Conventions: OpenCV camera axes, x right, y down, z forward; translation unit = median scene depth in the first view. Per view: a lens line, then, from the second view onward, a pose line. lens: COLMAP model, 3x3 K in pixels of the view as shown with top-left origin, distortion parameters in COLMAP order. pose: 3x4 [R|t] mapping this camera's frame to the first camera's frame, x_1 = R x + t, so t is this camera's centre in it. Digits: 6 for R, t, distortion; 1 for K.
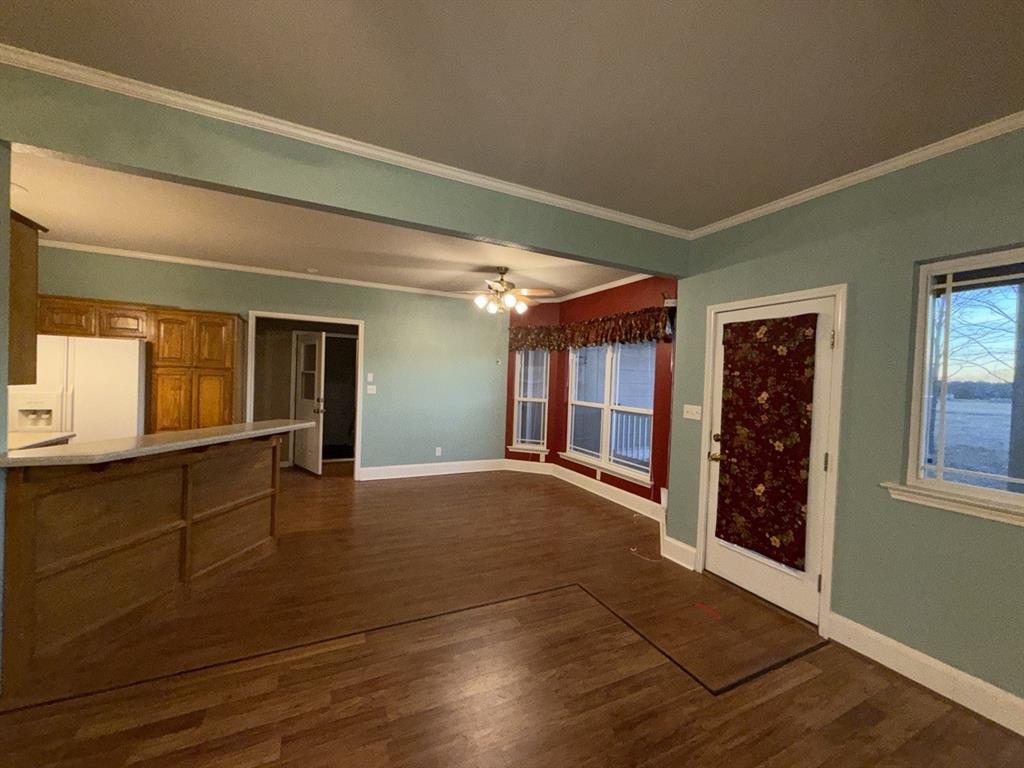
lens RADIAL K [[406.9, 0, 504.2], [0, 406.9, 384.9], [0, 0, 1]] dist [0.001578, -0.000015]
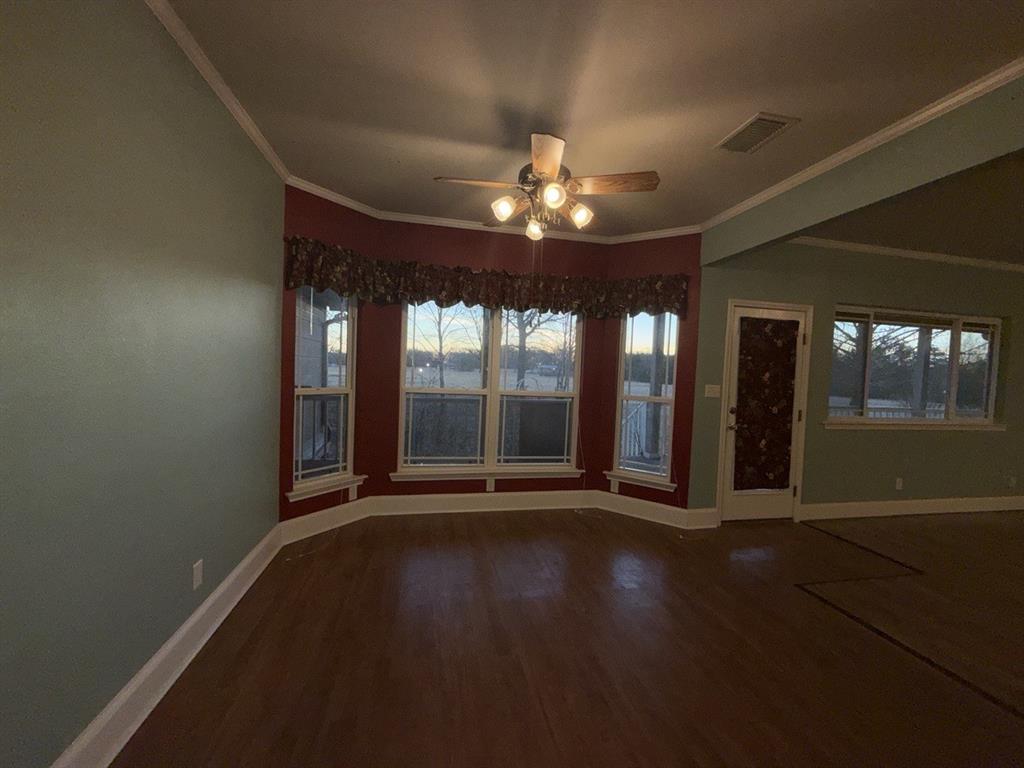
lens RADIAL K [[406.9, 0, 514.7], [0, 406.9, 384.0], [0, 0, 1]] dist [0.001578, -0.000015]
pose [[0.226344, -0.063999, 0.971943, -0.797501], [-0.014700, 0.997501, 0.069105, -0.023229], [-0.973936, -0.029929, 0.224838, 1.364740]]
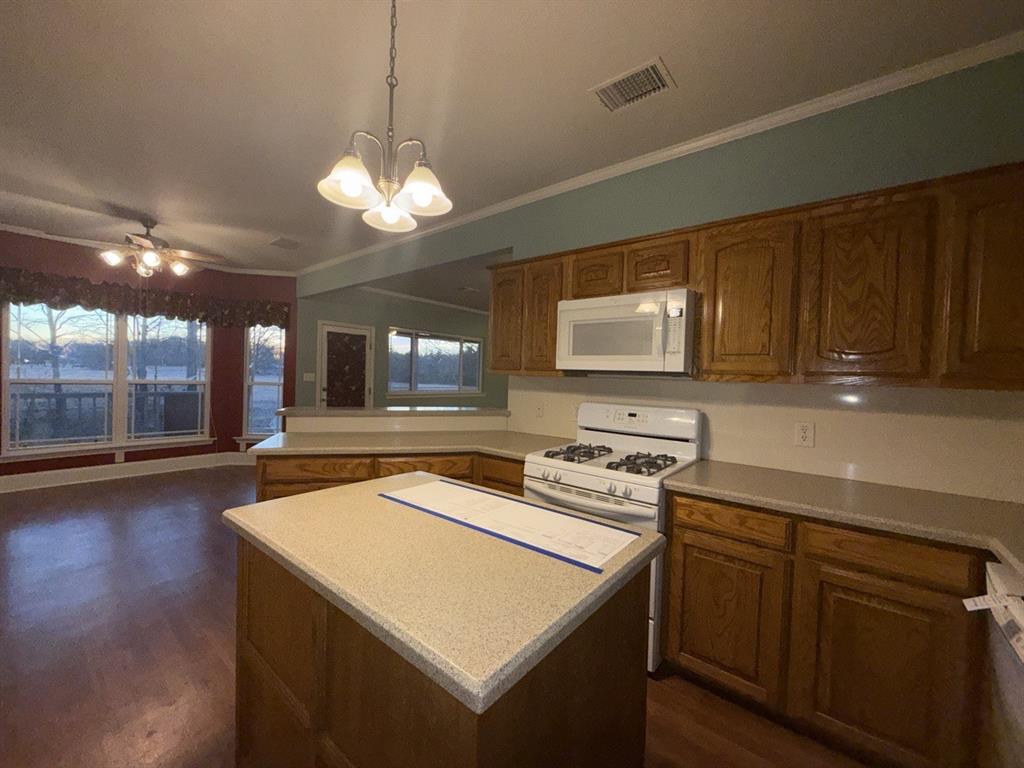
lens RADIAL K [[406.9, 0, 511.4], [0, 406.9, 384.9], [0, 0, 1]] dist [0.001578, -0.000015]
pose [[-0.420860, -0.068918, 0.904504, -1.626033], [-0.031150, 0.997620, 0.061519, -0.038713], [-0.906591, -0.002284, -0.422005, 1.013399]]
